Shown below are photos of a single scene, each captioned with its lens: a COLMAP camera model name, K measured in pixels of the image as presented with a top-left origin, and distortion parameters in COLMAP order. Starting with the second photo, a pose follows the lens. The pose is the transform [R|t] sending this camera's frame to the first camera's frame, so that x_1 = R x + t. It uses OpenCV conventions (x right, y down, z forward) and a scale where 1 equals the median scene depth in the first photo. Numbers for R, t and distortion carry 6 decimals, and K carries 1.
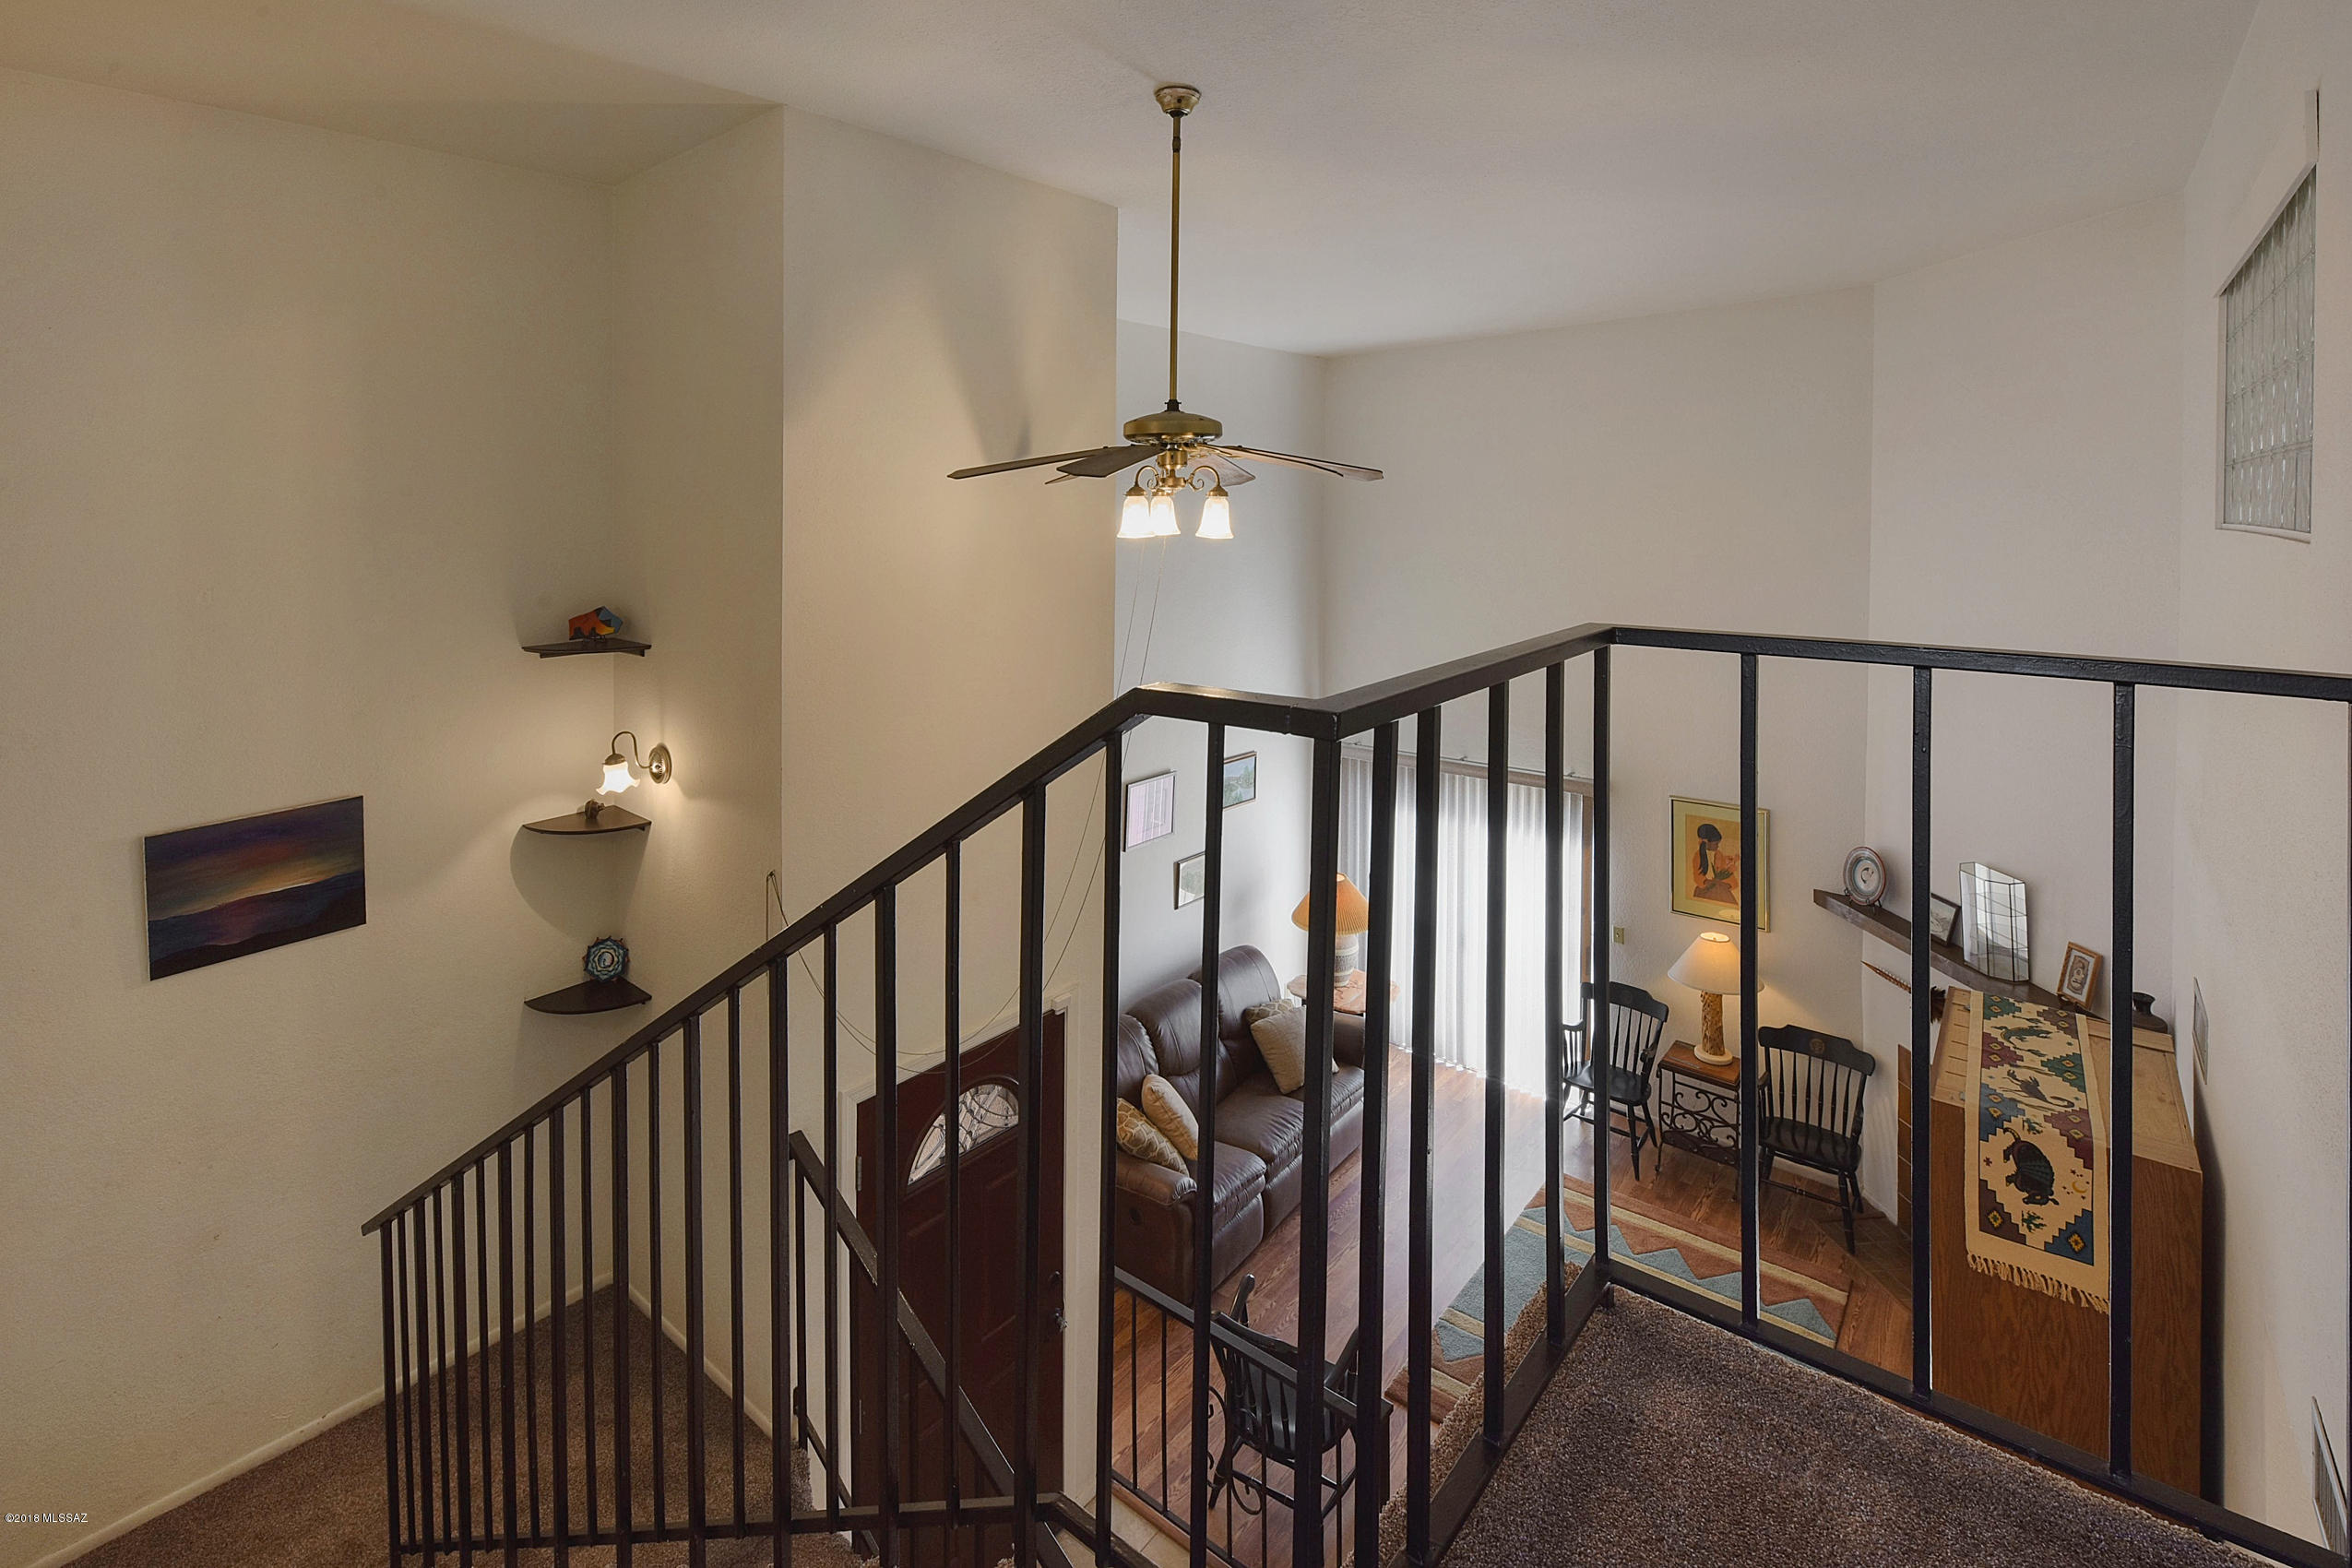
lens RADIAL K [[1101.5, 0, 1176.9], [0, 1101.5, 481.1], [0, 0, 1]] dist [-0.000646, 0.000413]
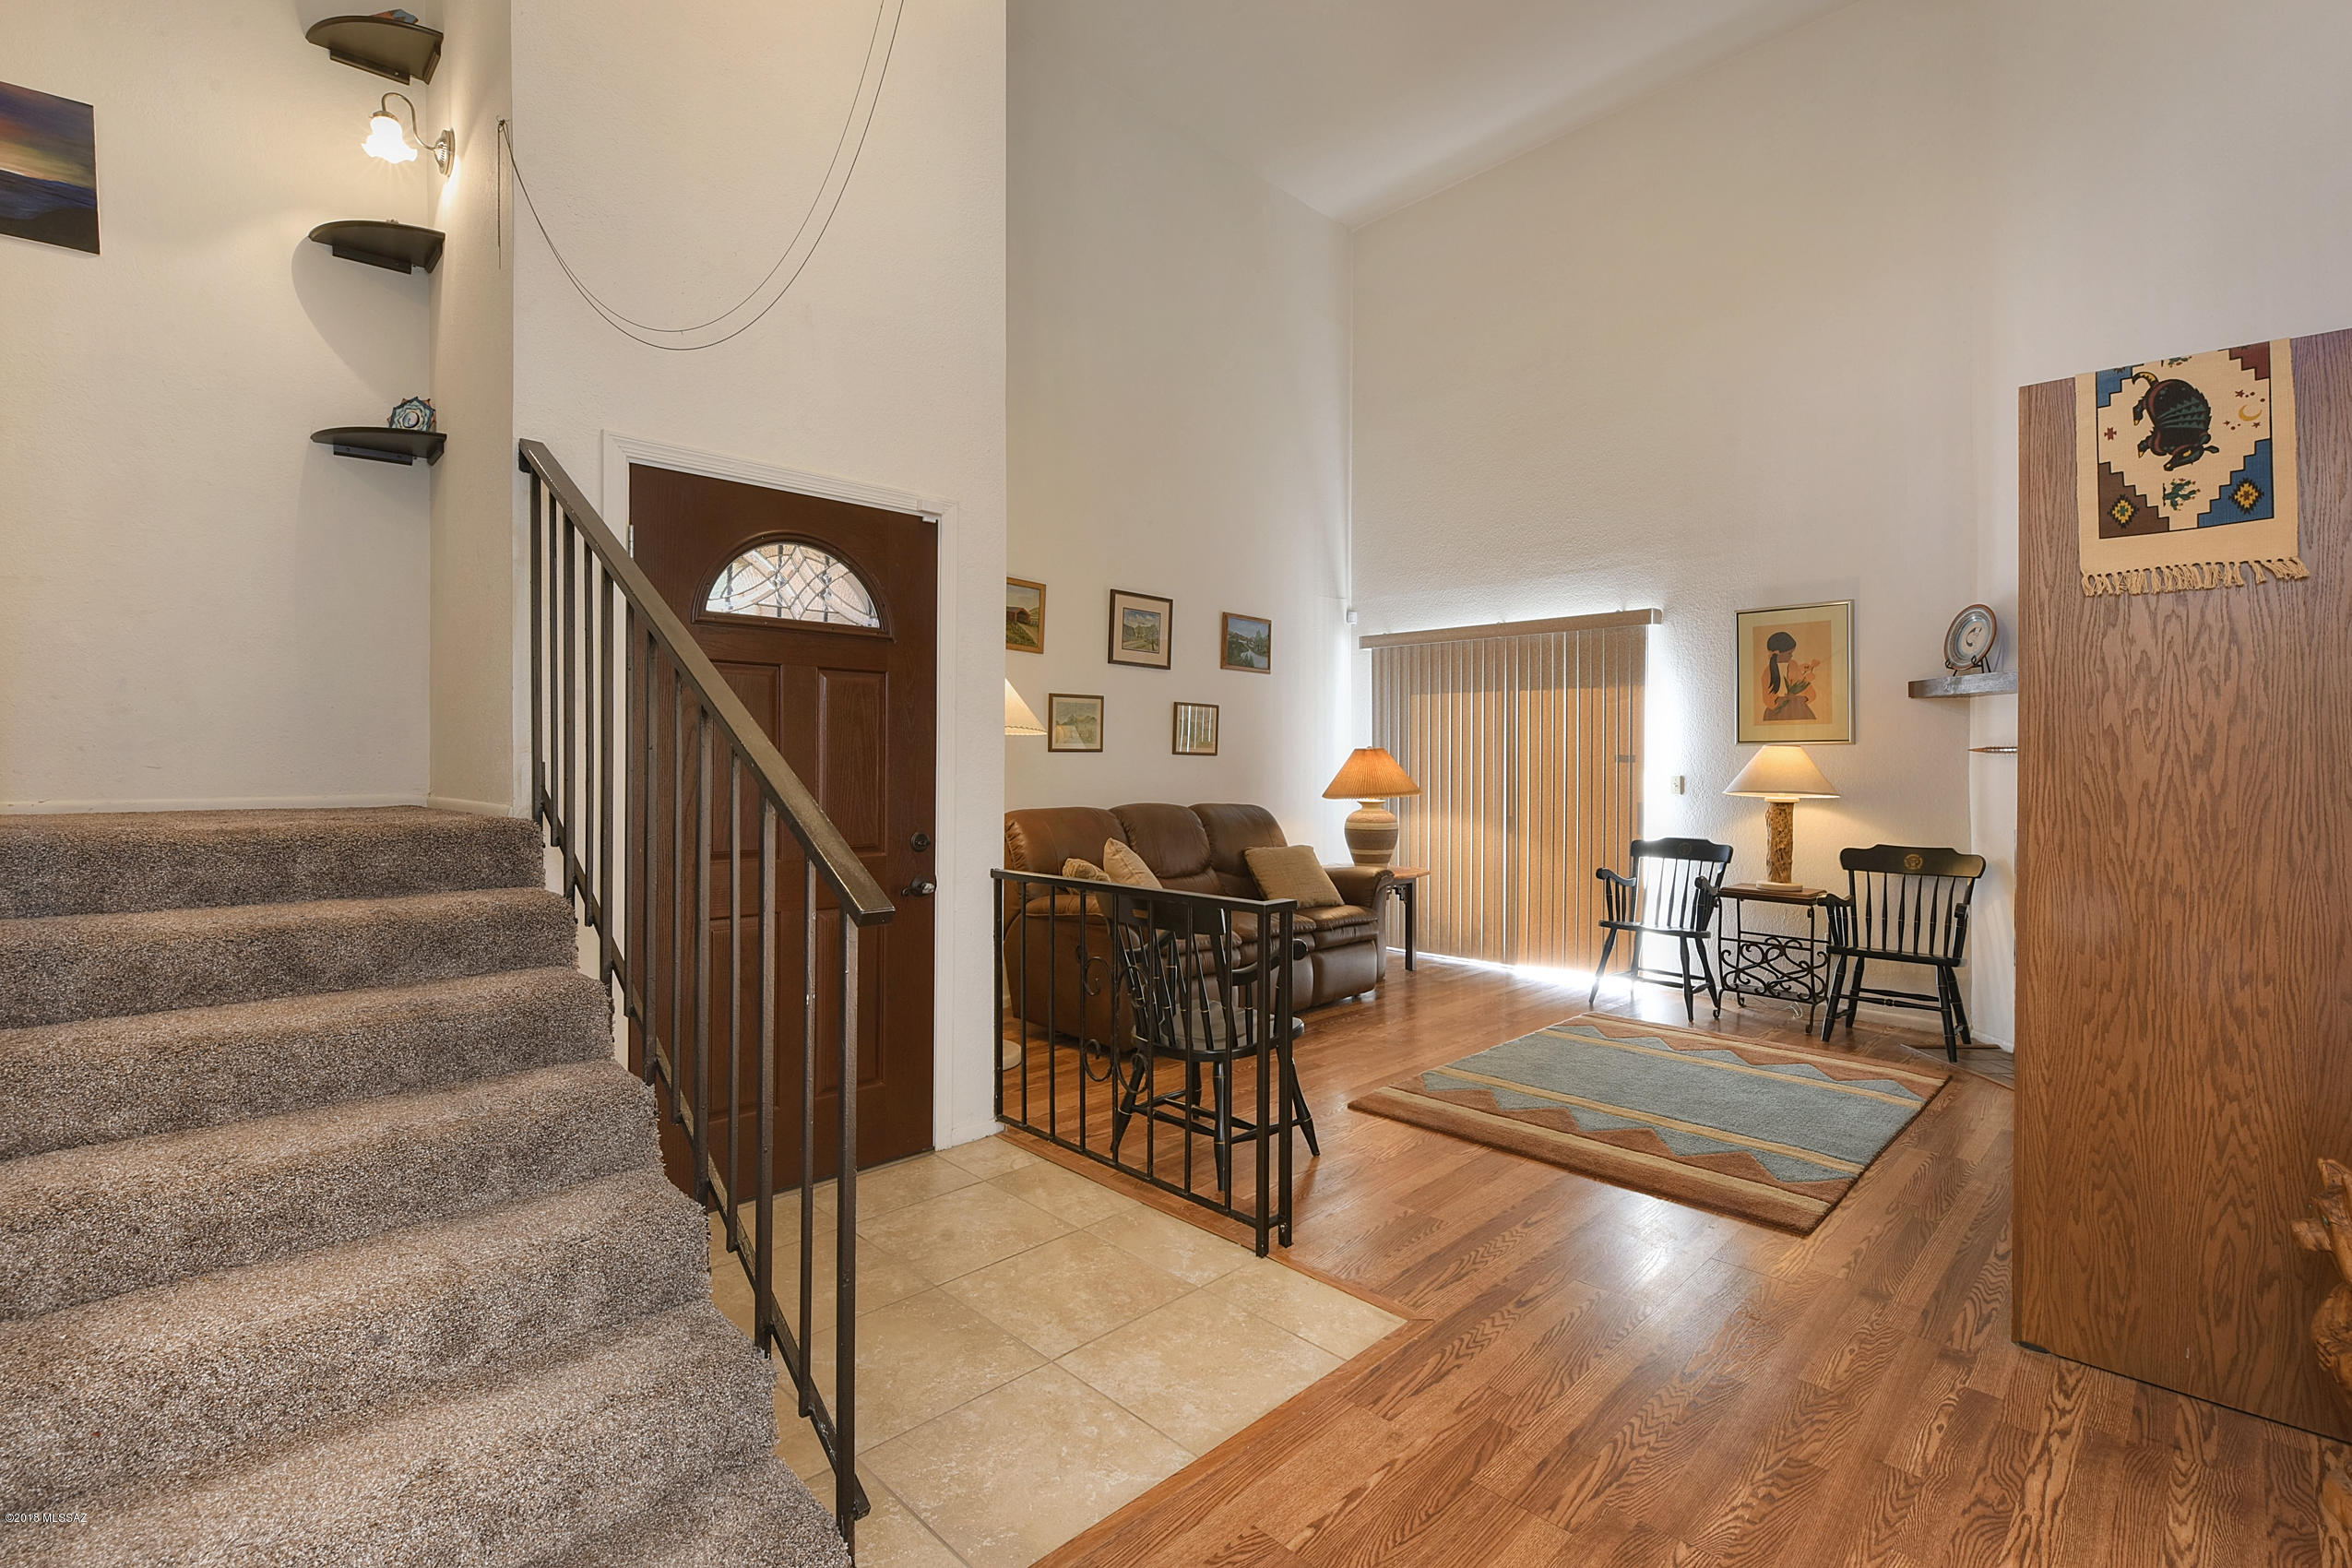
lens RADIAL K [[1052.6, 0, 1207.6], [0, 1052.6, 763.8], [0, 0, 1]] dist [-0.004874, -0.000976]
pose [[0.995488, 0.006615, -0.094659, 0.225282], [-0.007935, 0.999876, -0.013576, 0.841871], [0.094558, 0.014266, 0.995417, 0.280336]]
